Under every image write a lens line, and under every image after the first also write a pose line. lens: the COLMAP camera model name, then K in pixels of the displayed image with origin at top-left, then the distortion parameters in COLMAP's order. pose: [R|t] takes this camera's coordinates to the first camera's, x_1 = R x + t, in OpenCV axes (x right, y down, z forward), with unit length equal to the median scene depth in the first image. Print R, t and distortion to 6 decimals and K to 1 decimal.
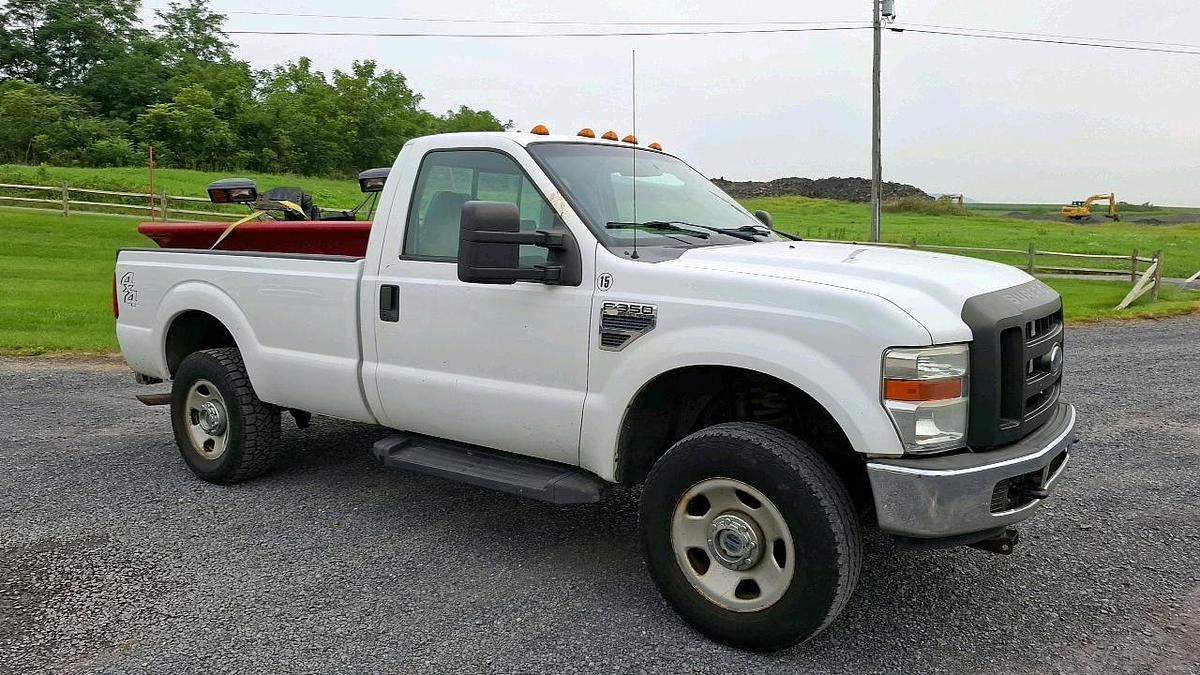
lens RADIAL K [[834.8, 0, 599.0], [0, 834.8, 333.9], [0, 0, 1]] dist [0.076080, -0.080389]
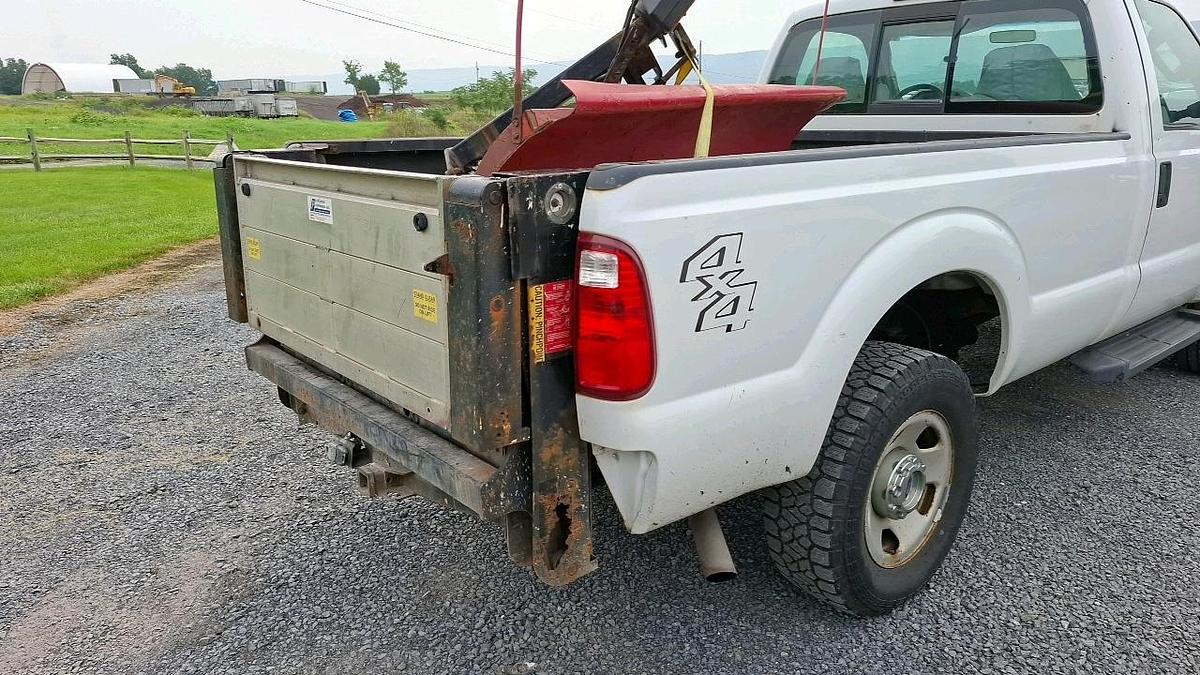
lens RADIAL K [[834.8, 0, 594.2], [0, 834.8, 332.8], [0, 0, 1]] dist [0.076080, -0.080389]
pose [[0.245173, -0.254653, 0.935437, -1.004201], [0.131988, 0.964669, 0.228018, -0.133095], [-0.960453, 0.067563, 0.270122, 1.095796]]
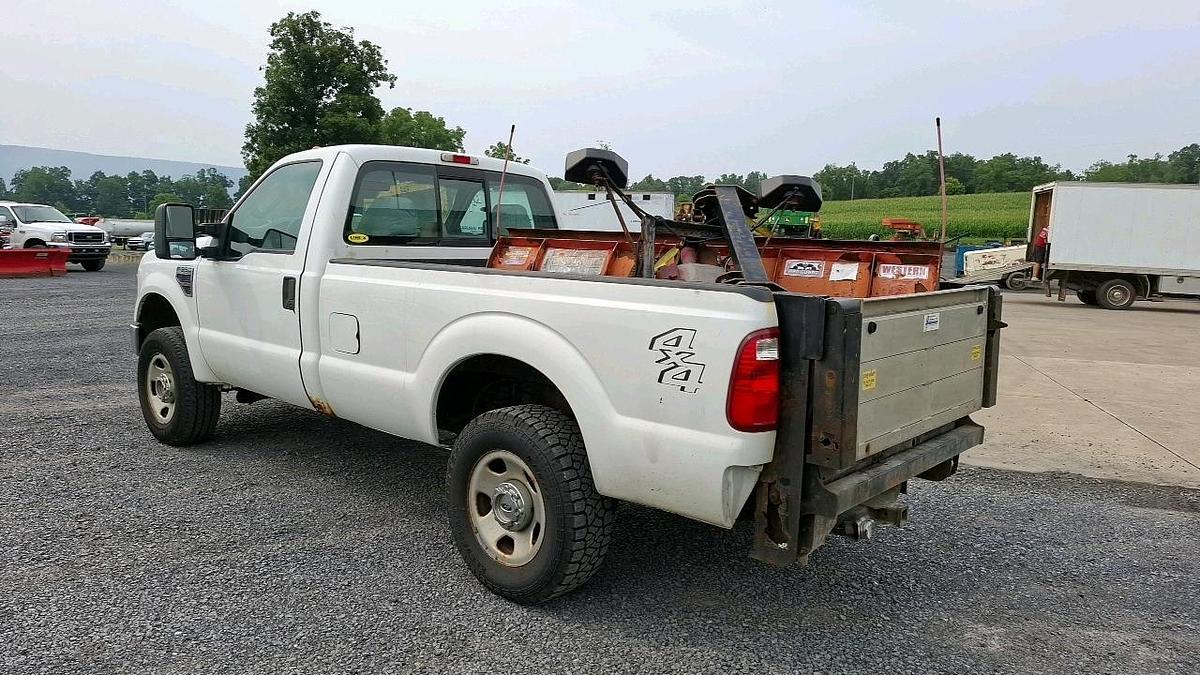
lens RADIAL K [[834.8, 0, 596.1], [0, 834.8, 338.8], [0, 0, 1]] dist [0.076080, -0.080389]
pose [[-0.993486, -0.042433, 0.105755, -0.403779], [-0.014731, 0.968120, 0.250053, -0.264879], [-0.112994, 0.246867, -0.962439, 2.038810]]
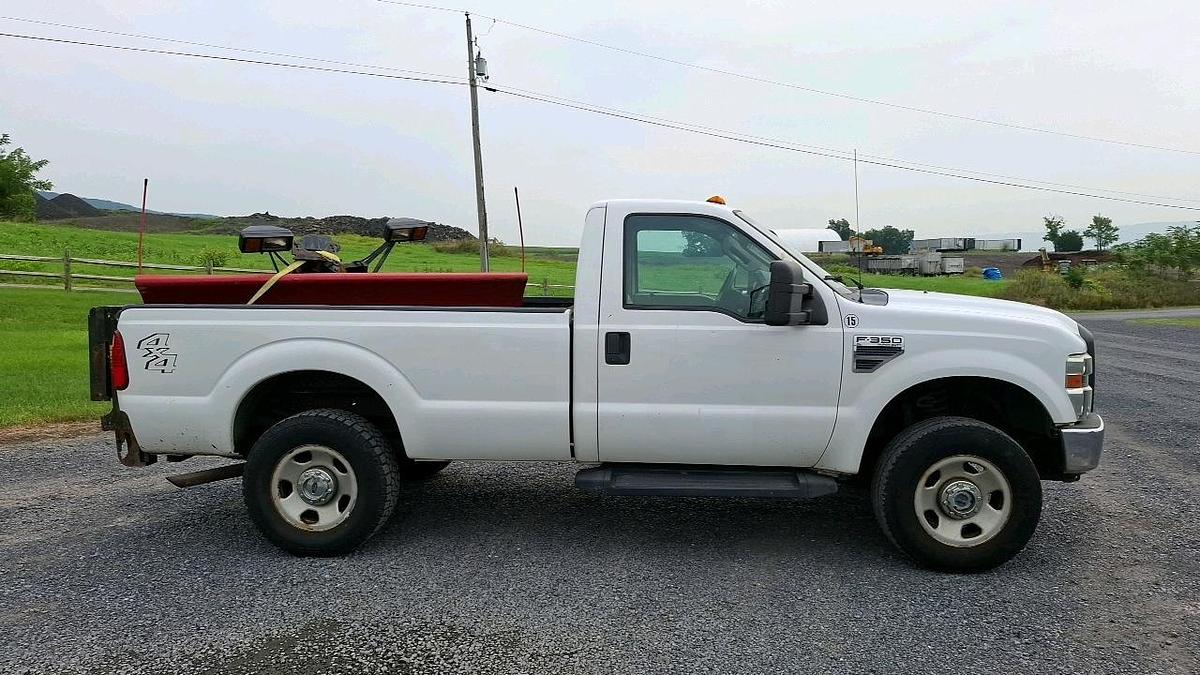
lens RADIAL K [[834.8, 0, 601.9], [0, 834.8, 343.2], [0, 0, 1]] dist [0.076080, -0.080389]
pose [[0.853762, -0.048268, 0.518422, -0.700859], [0.065912, 0.997703, -0.015655, -0.022748], [-0.516475, 0.047536, 0.854982, 0.046812]]
